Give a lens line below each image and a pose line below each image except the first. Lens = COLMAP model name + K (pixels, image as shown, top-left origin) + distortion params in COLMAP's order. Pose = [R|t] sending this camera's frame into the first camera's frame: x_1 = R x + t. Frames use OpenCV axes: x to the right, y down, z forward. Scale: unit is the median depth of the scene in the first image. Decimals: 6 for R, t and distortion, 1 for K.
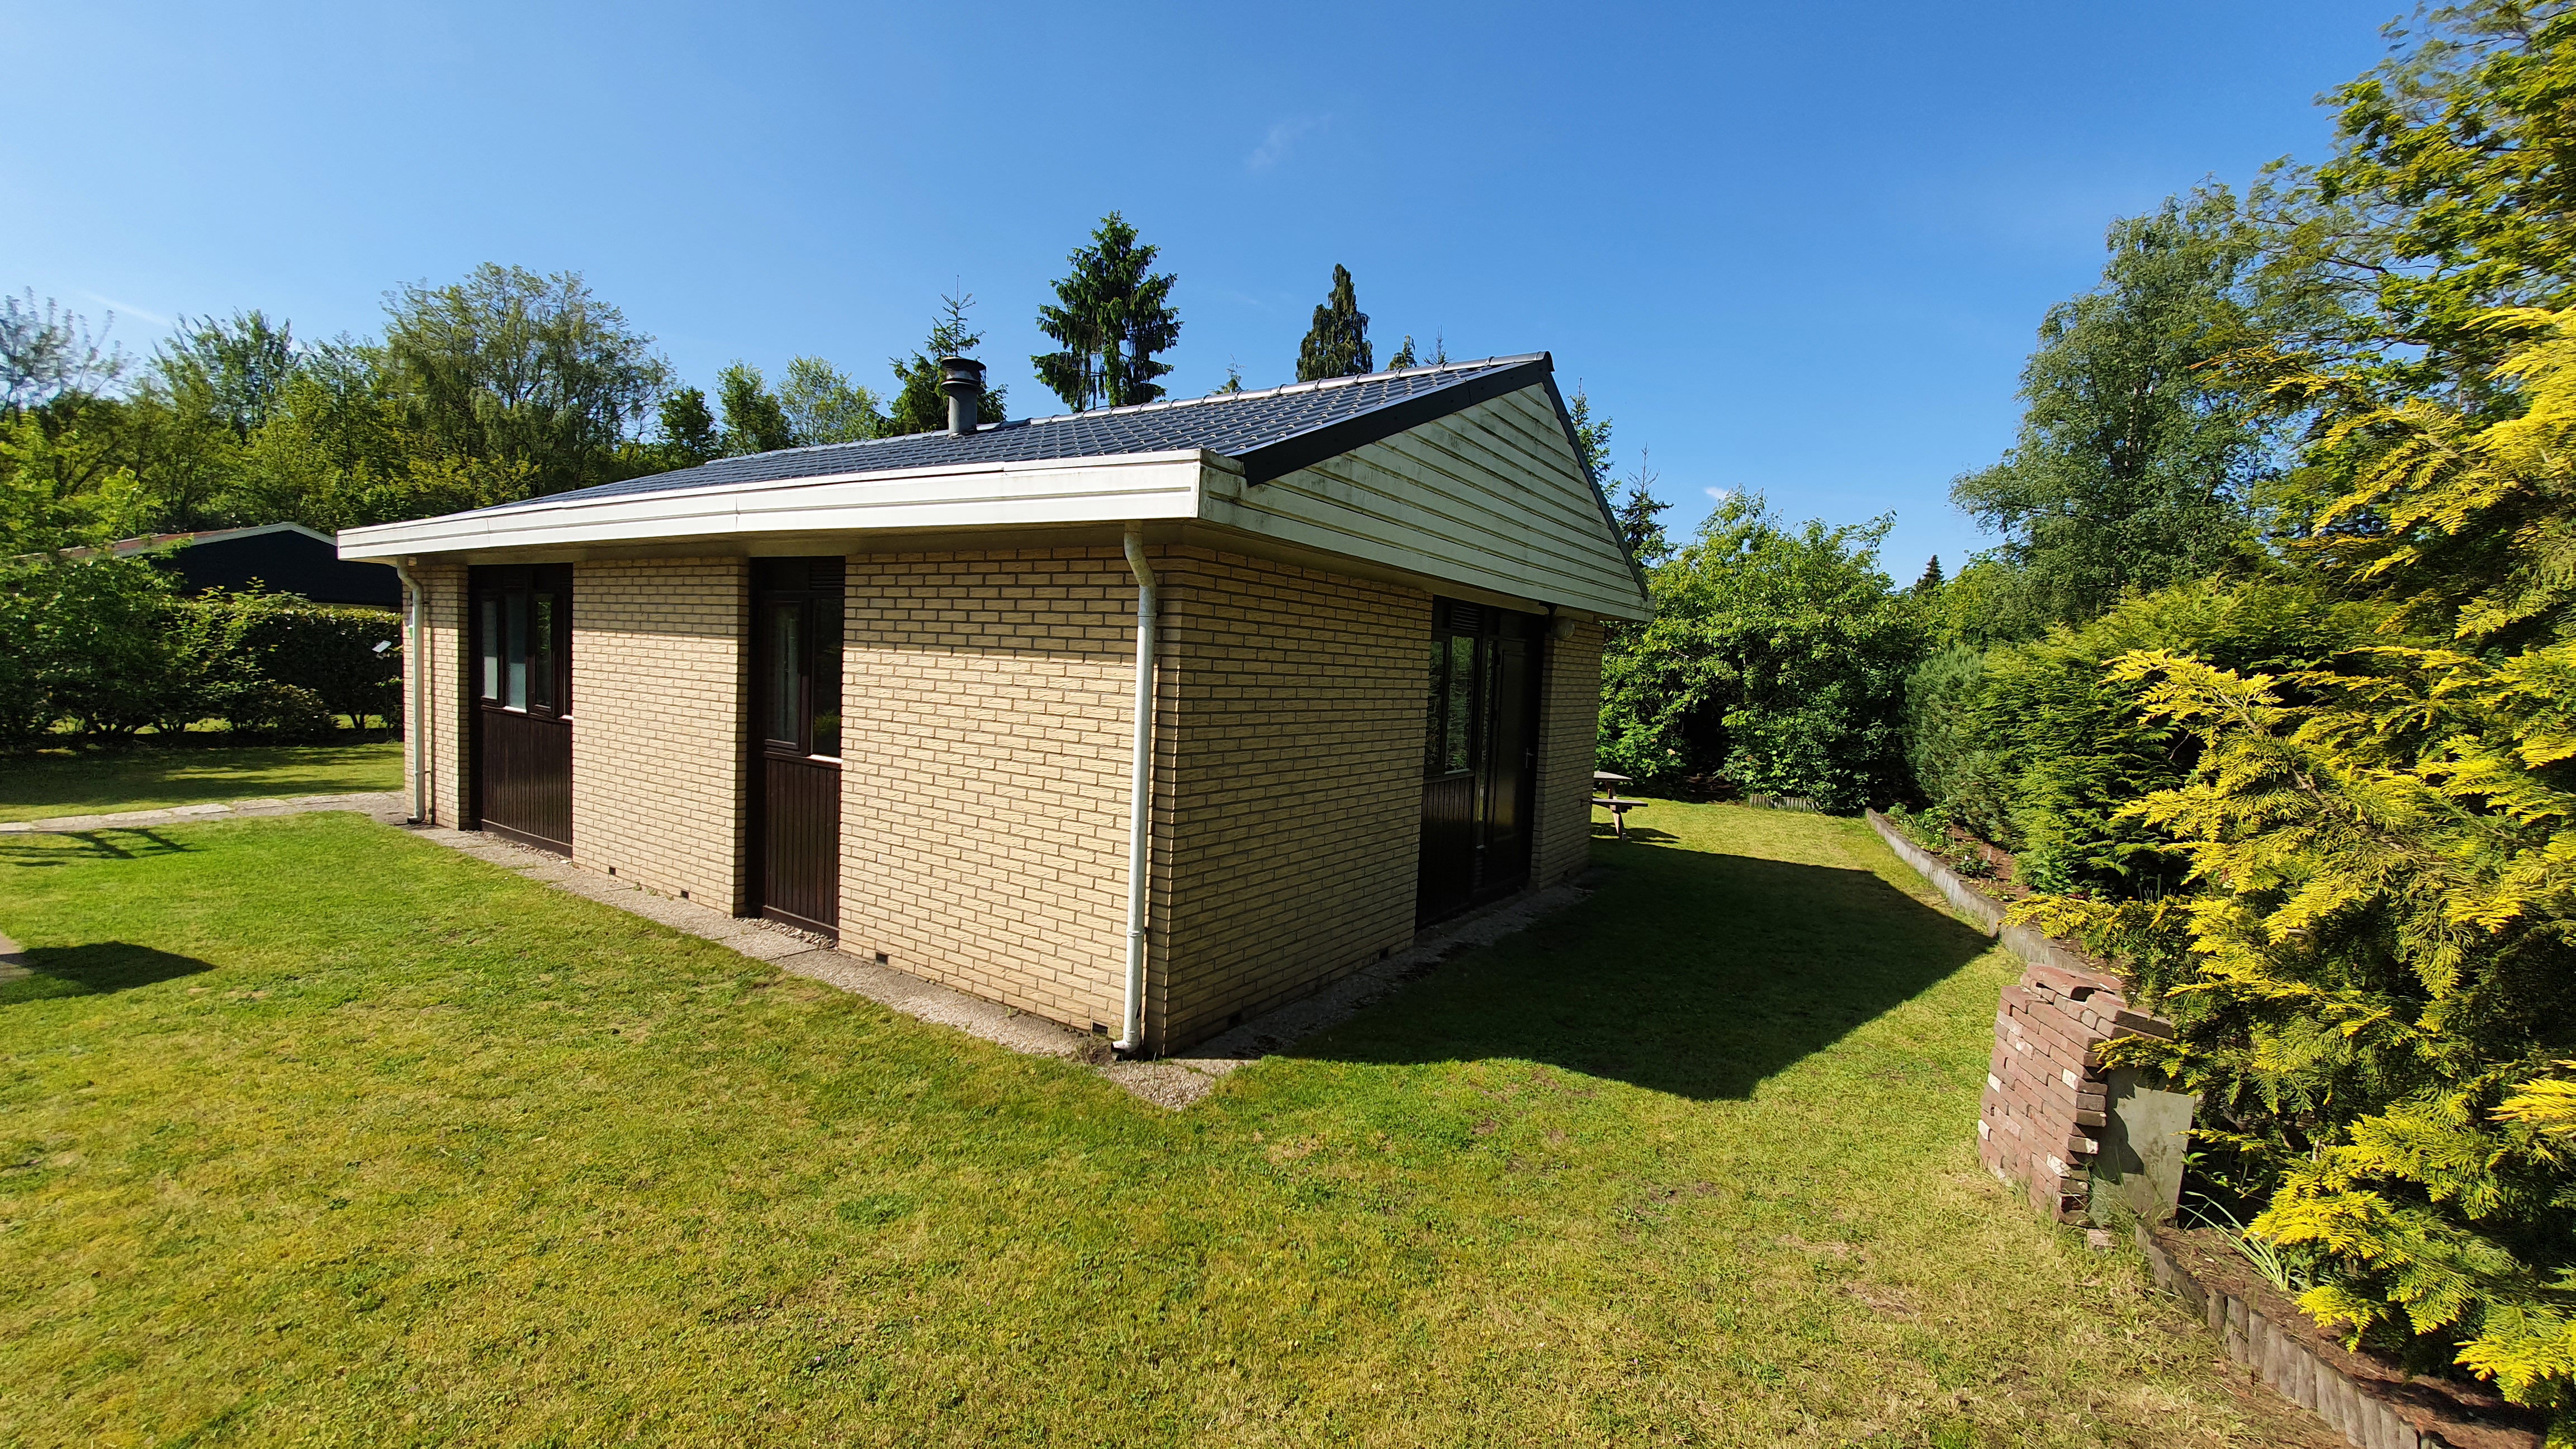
lens RADIAL K [[1020.3, 0, 1298.6], [0, 1020.3, 734.0], [0, 0, 1]] dist [0.014002, -0.005051]
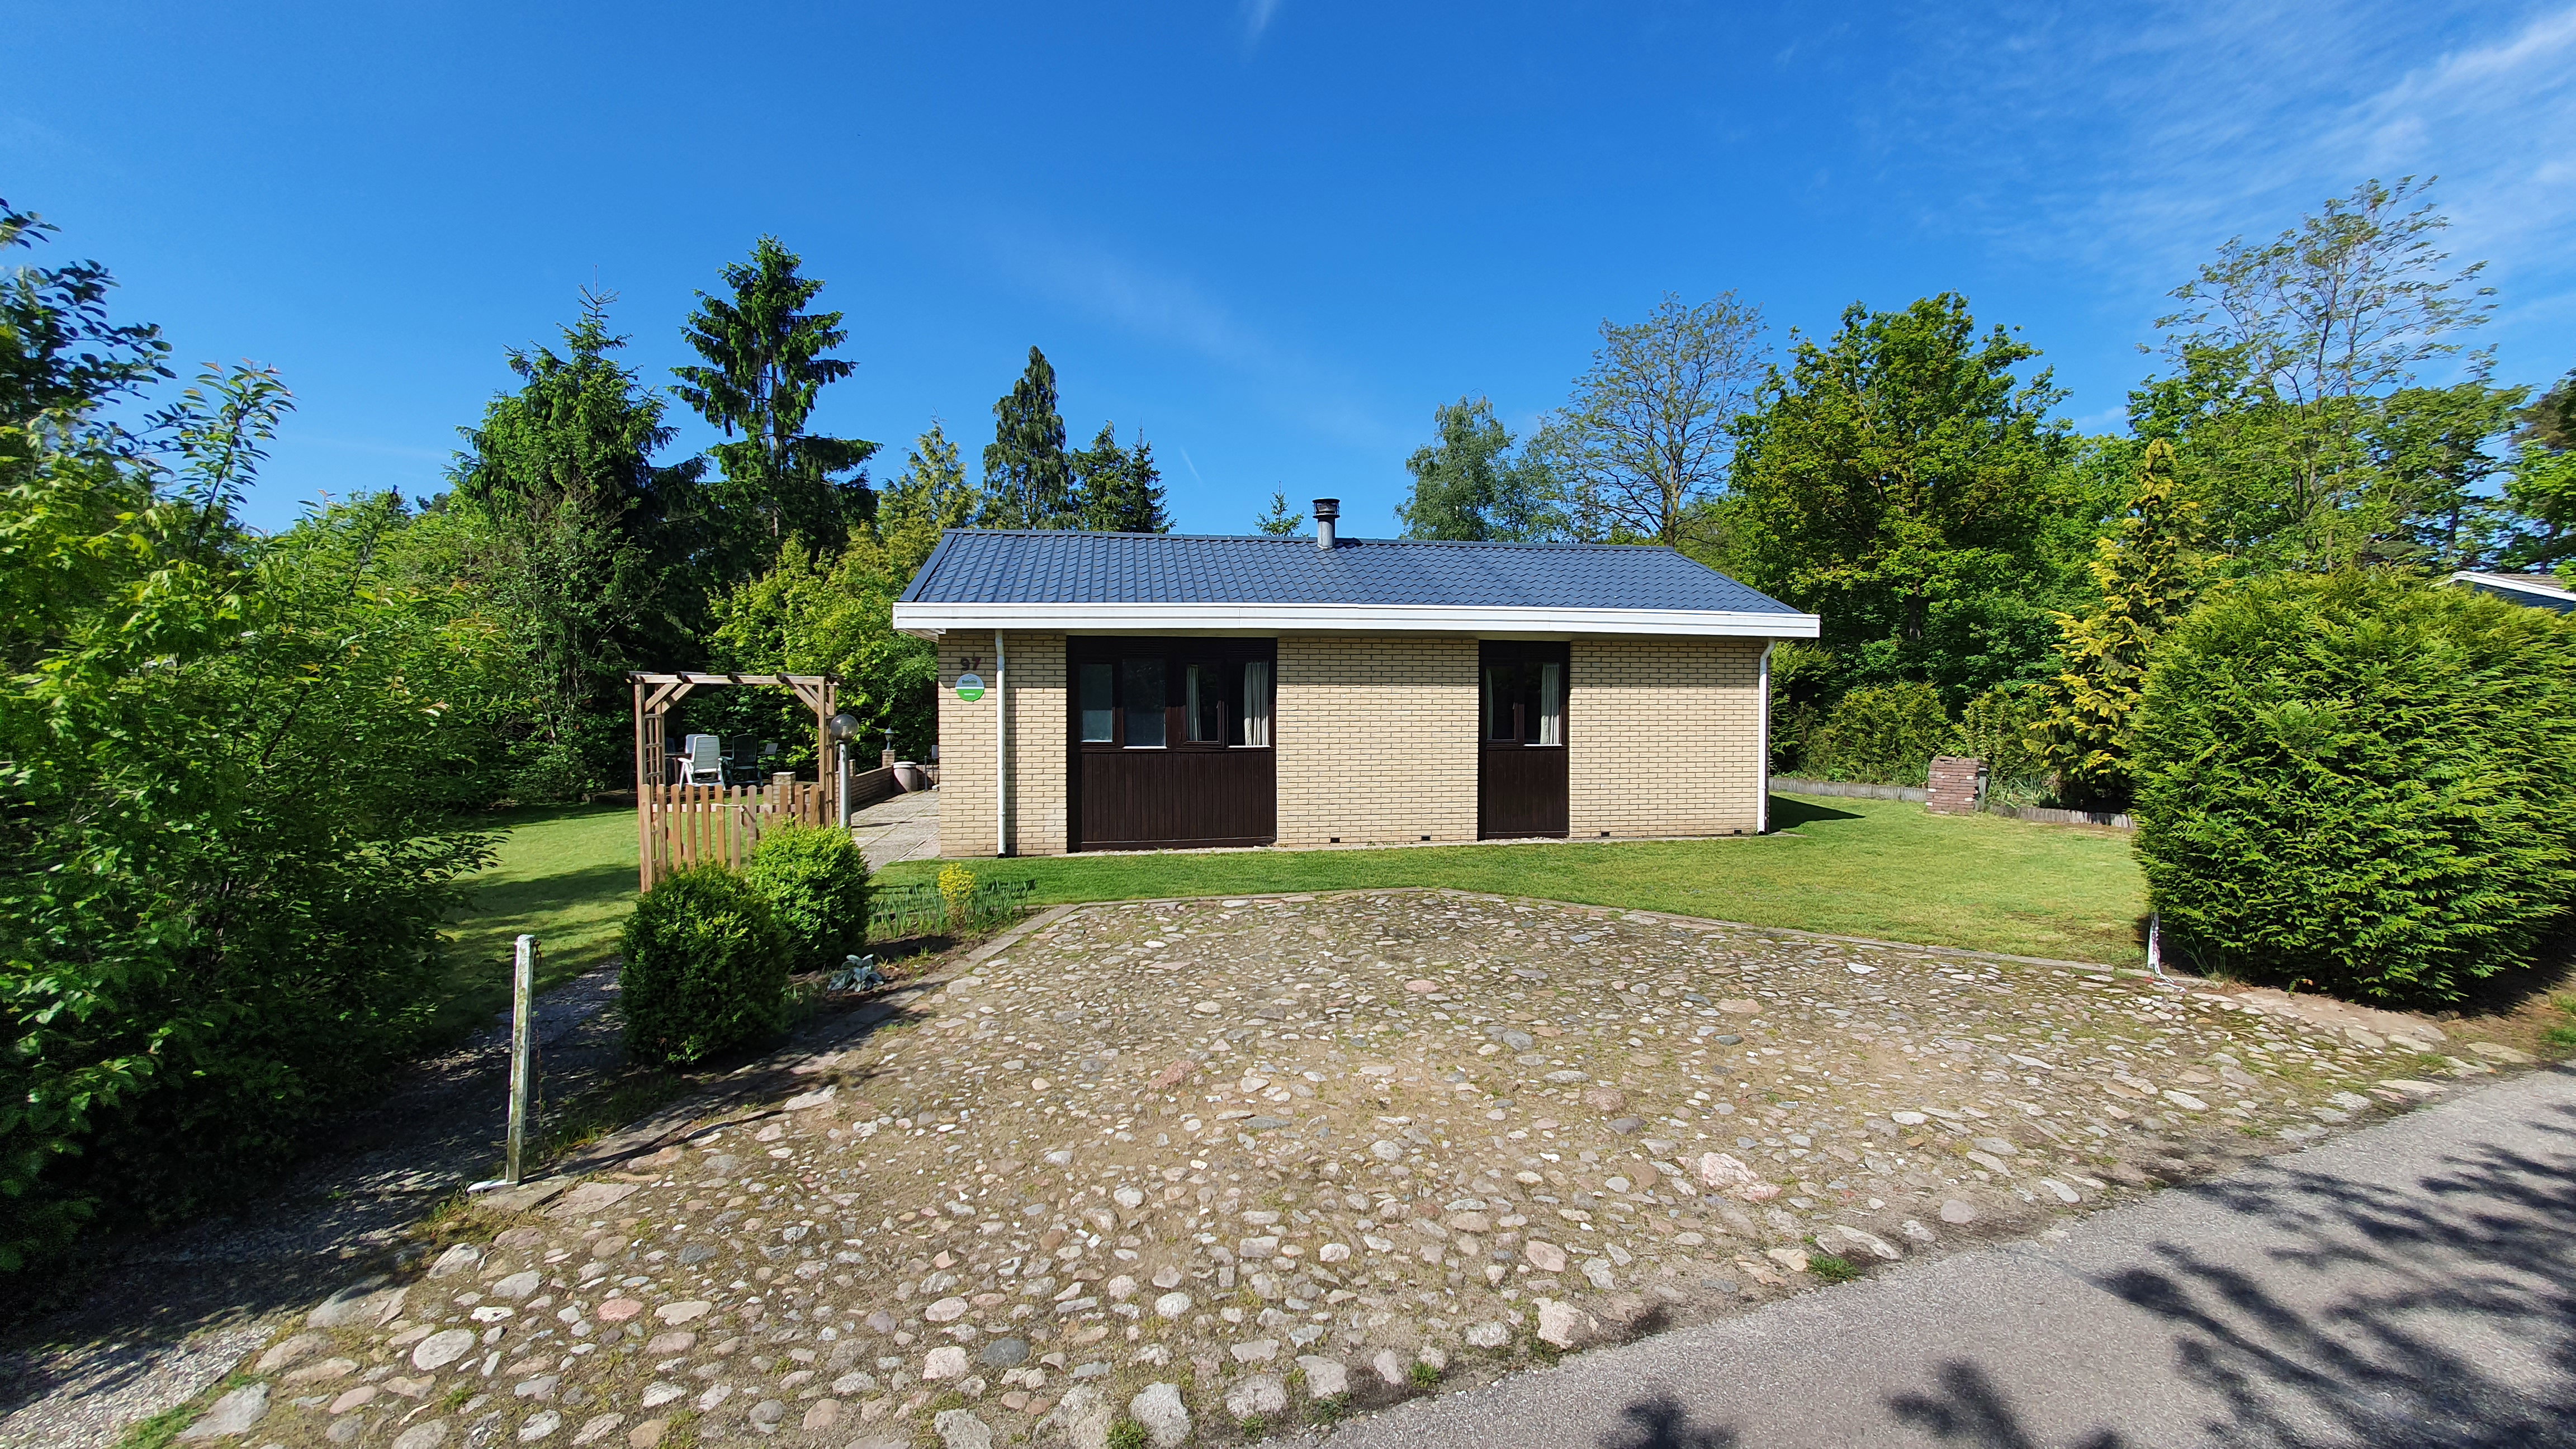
lens RADIAL K [[1020.3, 0, 1298.6], [0, 1020.3, 734.0], [0, 0, 1]] dist [0.014002, -0.005051]
pose [[0.731532, -0.072177, 0.677976, -0.848732], [0.083131, 0.996404, 0.016380, -0.026929], [-0.676721, 0.044378, 0.734901, -0.045755]]
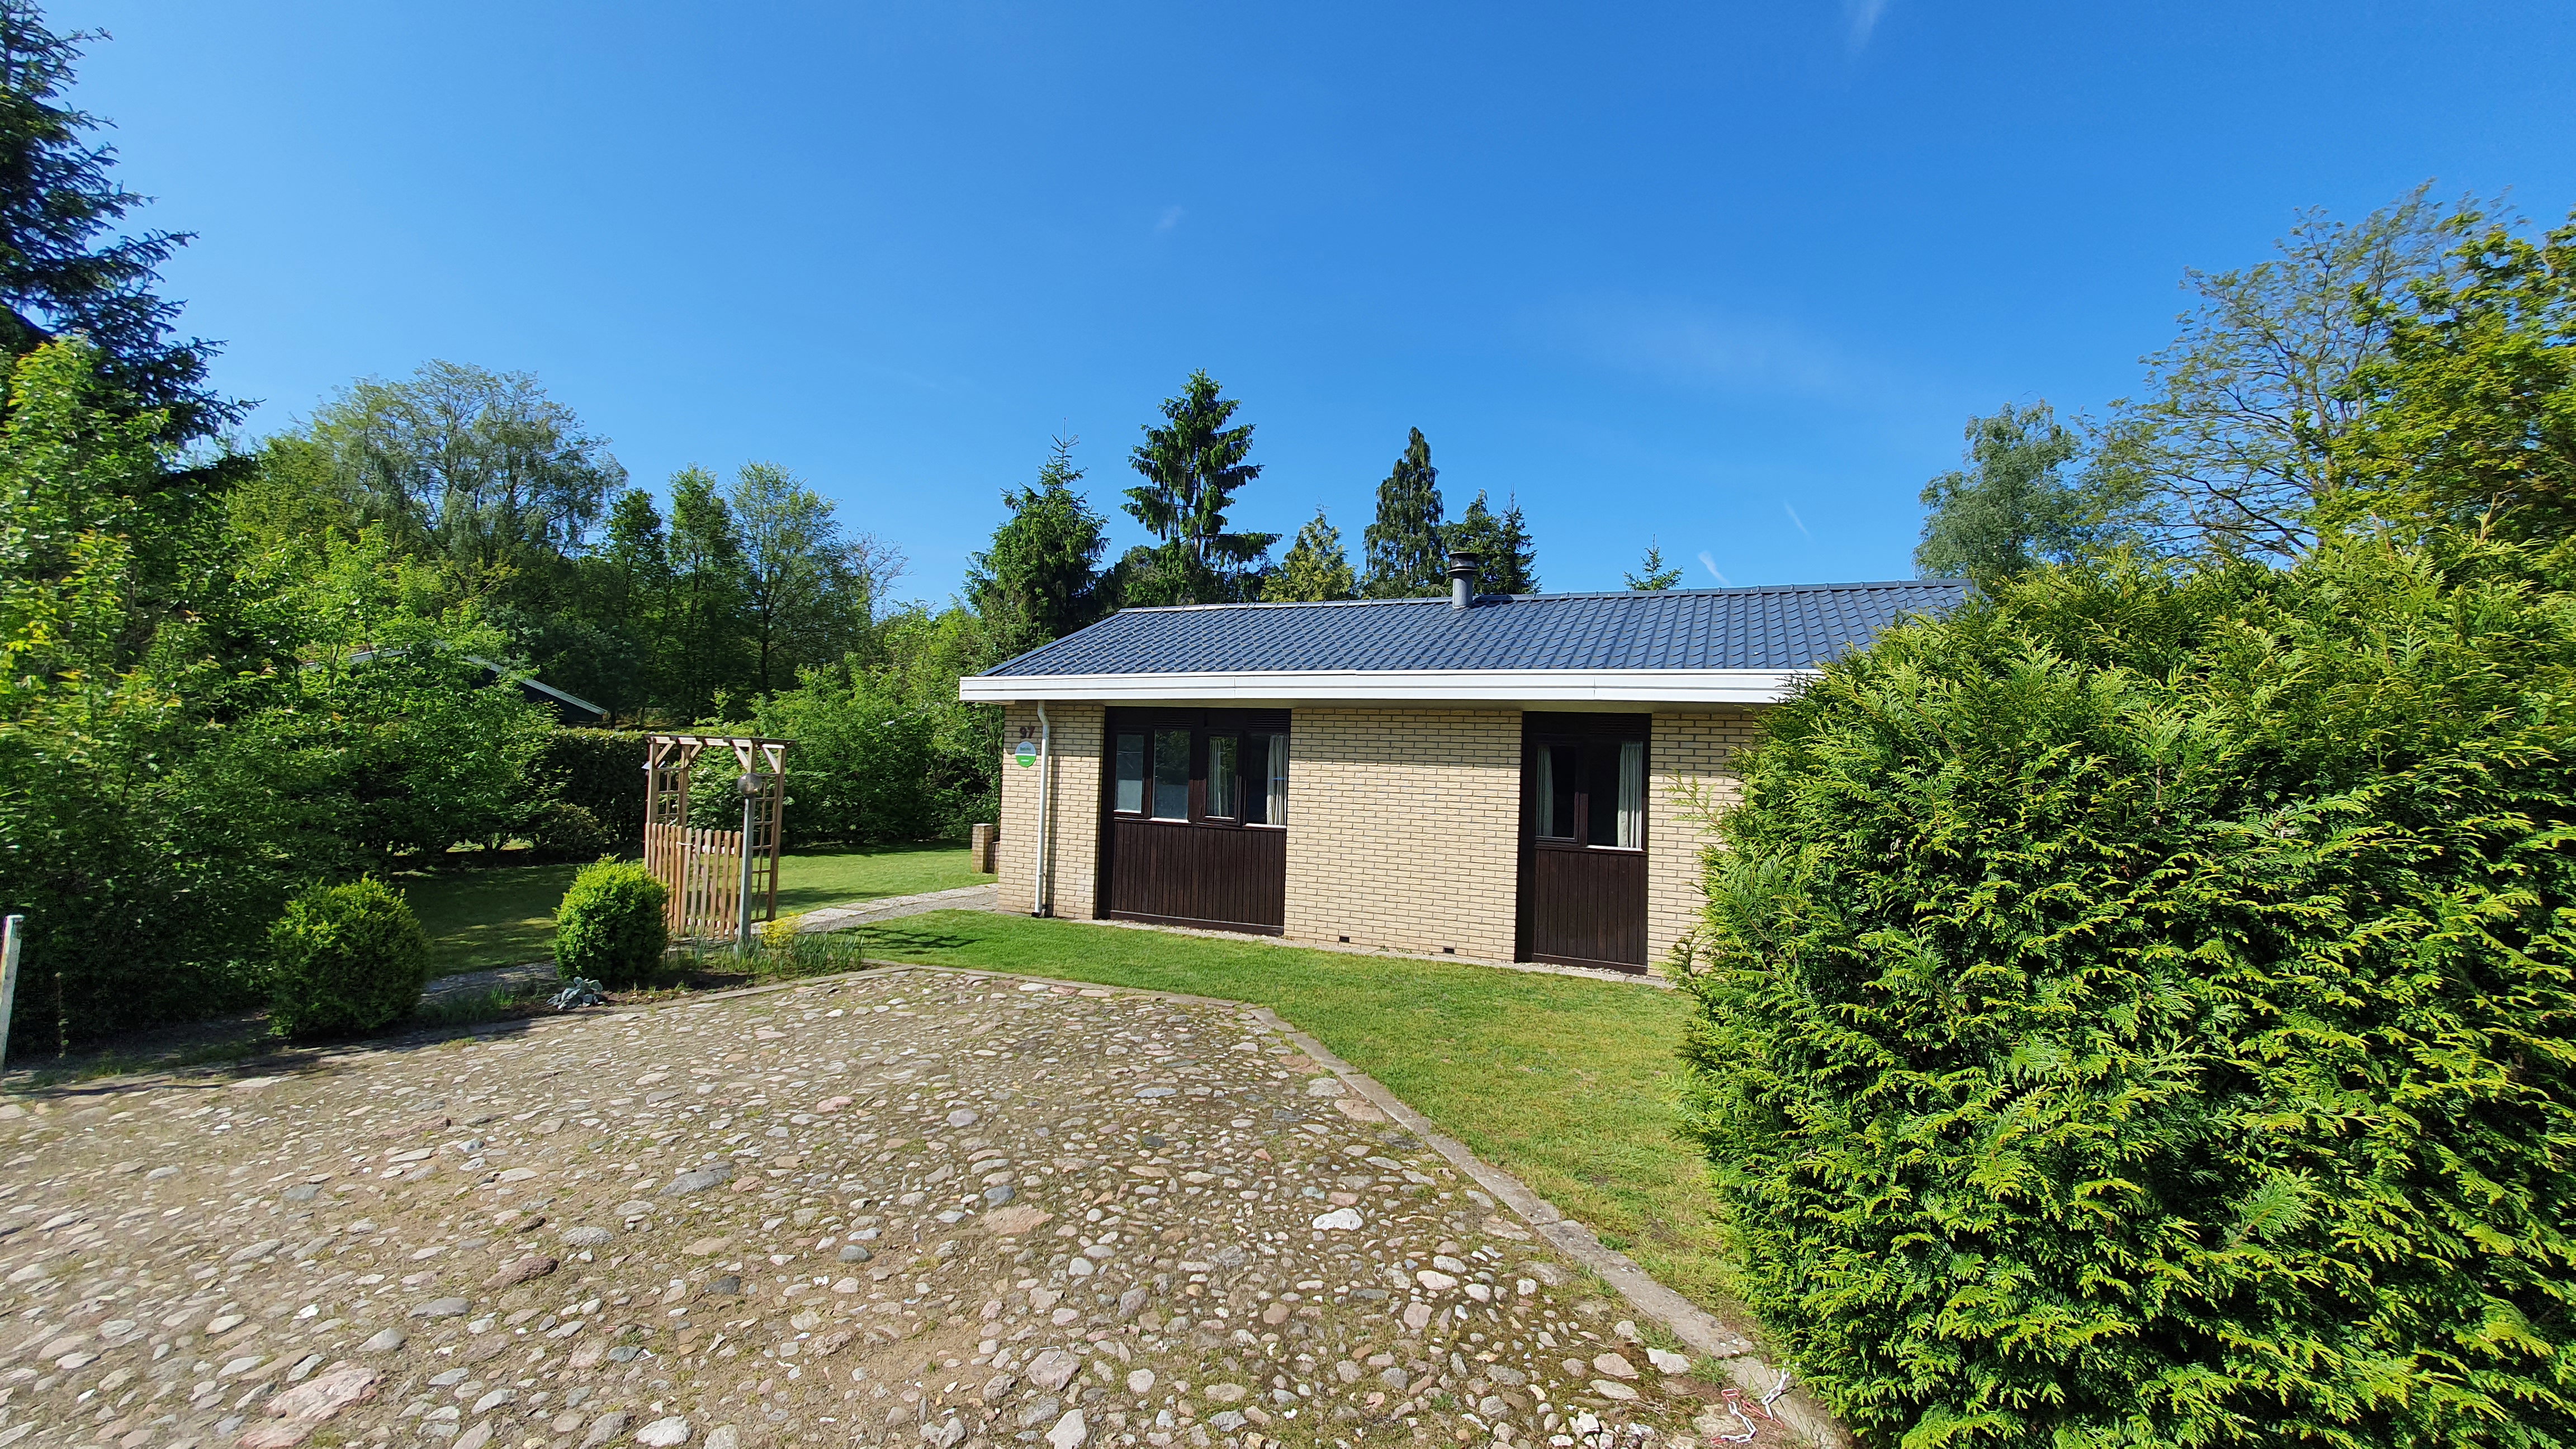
lens RADIAL K [[1020.3, 0, 1298.6], [0, 1020.3, 734.0], [0, 0, 1]] dist [0.014002, -0.005051]
pose [[0.983532, -0.011597, 0.180361, -0.472534], [0.027552, 0.995896, -0.086210, -0.010167], [-0.178621, 0.089759, 0.979815, -0.157725]]
